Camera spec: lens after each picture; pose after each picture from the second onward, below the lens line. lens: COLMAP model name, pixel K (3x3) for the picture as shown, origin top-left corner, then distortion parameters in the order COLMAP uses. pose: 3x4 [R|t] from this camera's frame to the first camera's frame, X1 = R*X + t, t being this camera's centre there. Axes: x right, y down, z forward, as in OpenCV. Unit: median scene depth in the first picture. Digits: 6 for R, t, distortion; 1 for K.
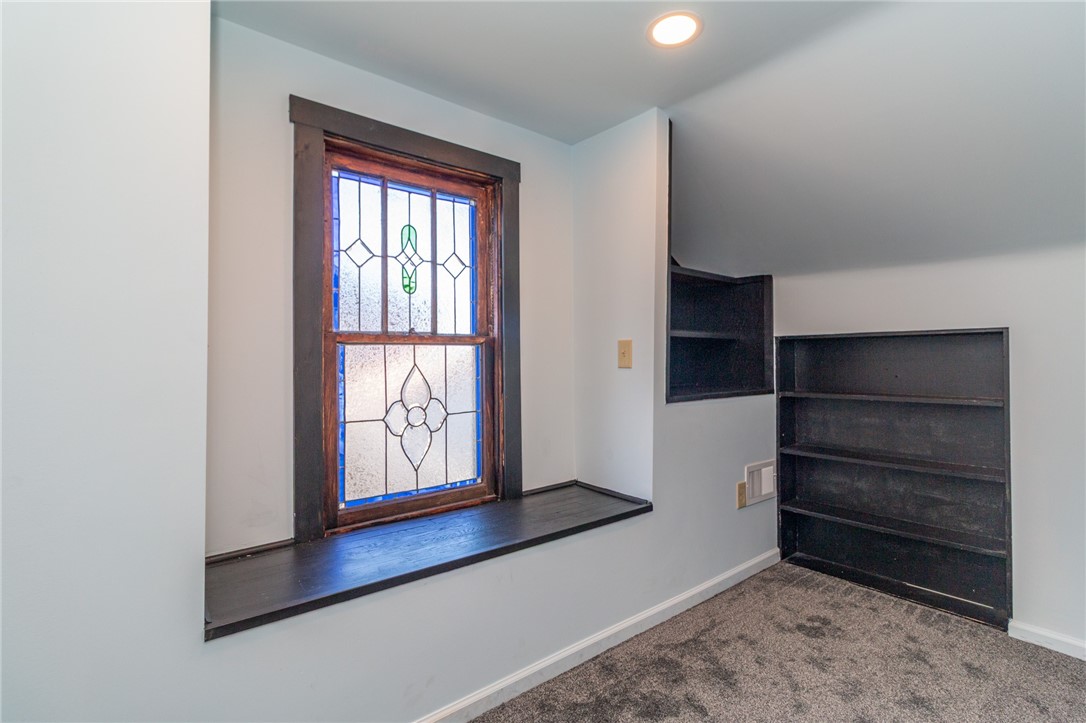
lens RADIAL K [[503.3, 0, 547.0], [0, 503.3, 352.4], [0, 0, 1]] dist [0.004191, -0.000358]
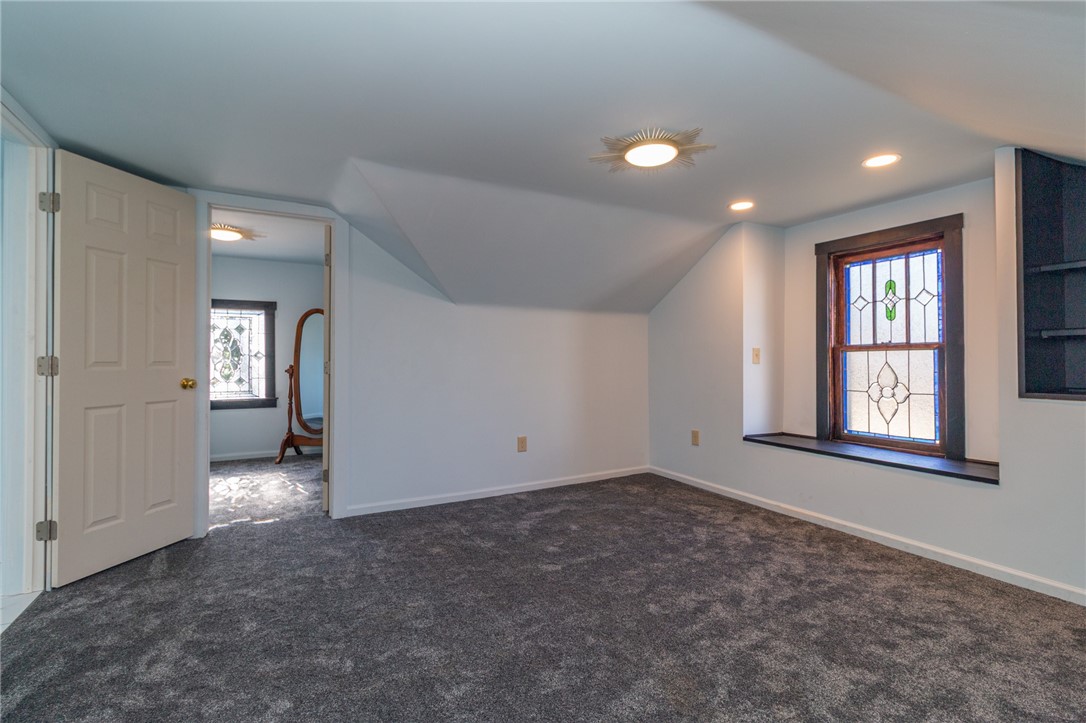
lens RADIAL K [[503.3, 0, 549.7], [0, 503.3, 353.0], [0, 0, 1]] dist [0.004191, -0.000358]
pose [[-0.166279, -0.014917, -0.985966, 1.599655], [0.006571, 0.999847, -0.016236, 0.012717], [0.986057, -0.009179, -0.166156, 0.150118]]
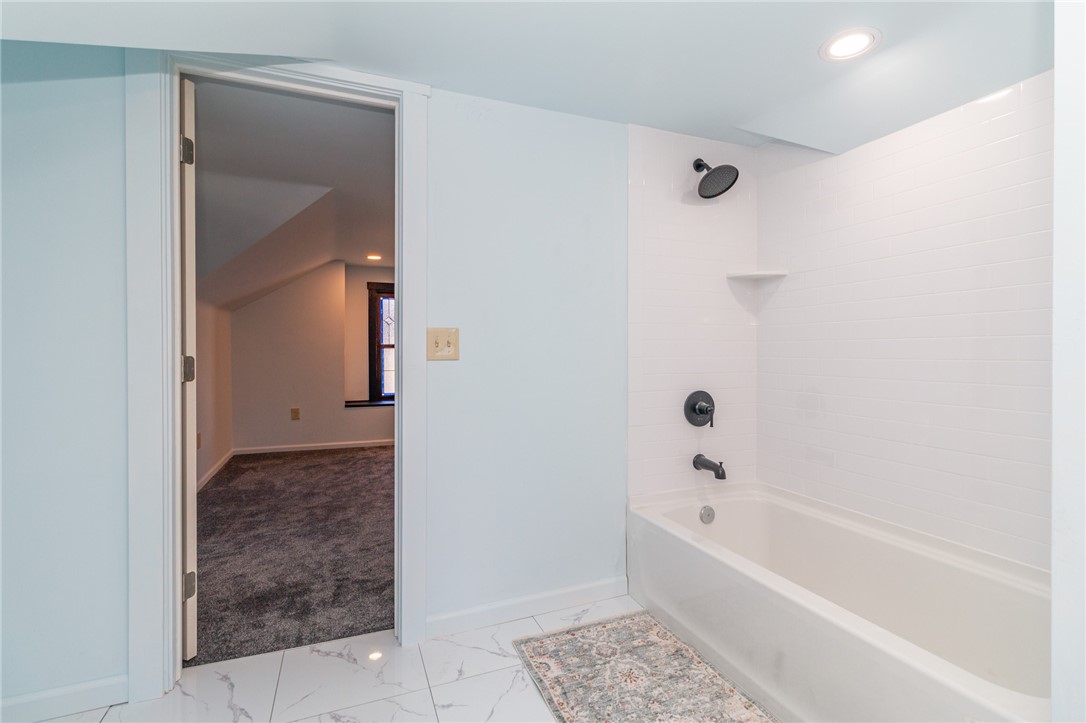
lens RADIAL K [[503.3, 0, 535.5], [0, 503.3, 354.5], [0, 0, 1]] dist [0.004191, -0.000358]
pose [[0.955097, -0.003111, -0.296276, 1.464322], [0.007982, 0.999852, 0.015231, -0.015132], [0.296185, -0.016912, 0.954981, -1.806276]]
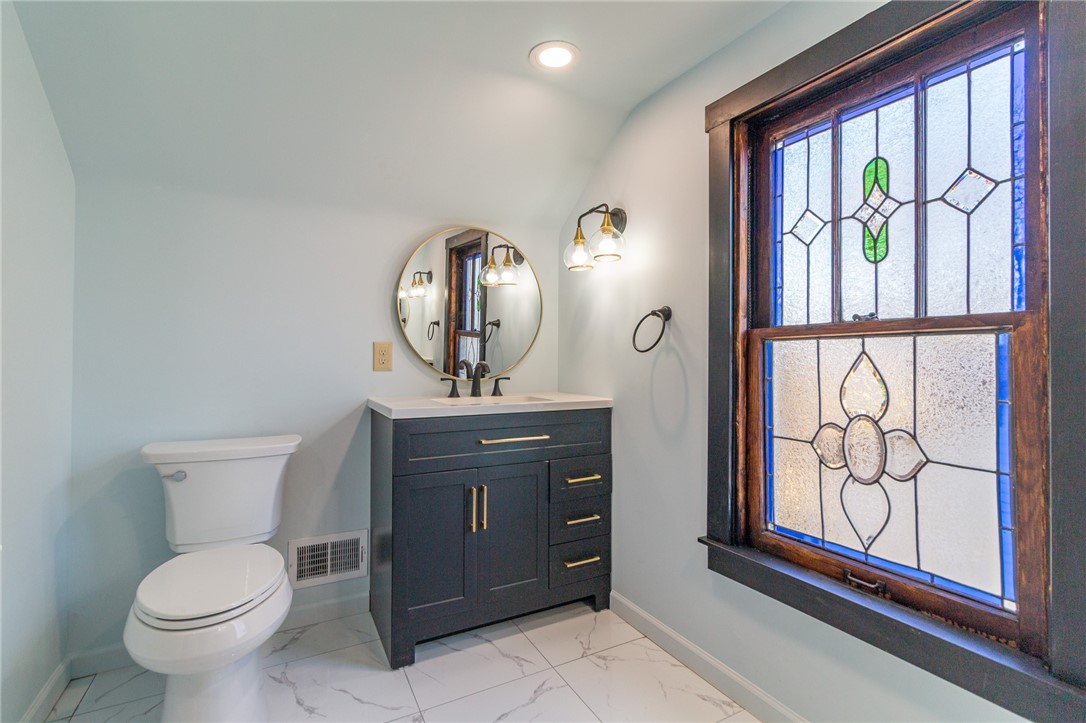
lens RADIAL K [[503.3, 0, 538.0], [0, 503.3, 354.4], [0, 0, 1]] dist [0.004191, -0.000358]
pose [[-0.165839, 0.000949, -0.986152, 0.465743], [0.009581, 0.999954, -0.000649, 0.002688], [0.986106, -0.009556, -0.165840, 0.670706]]
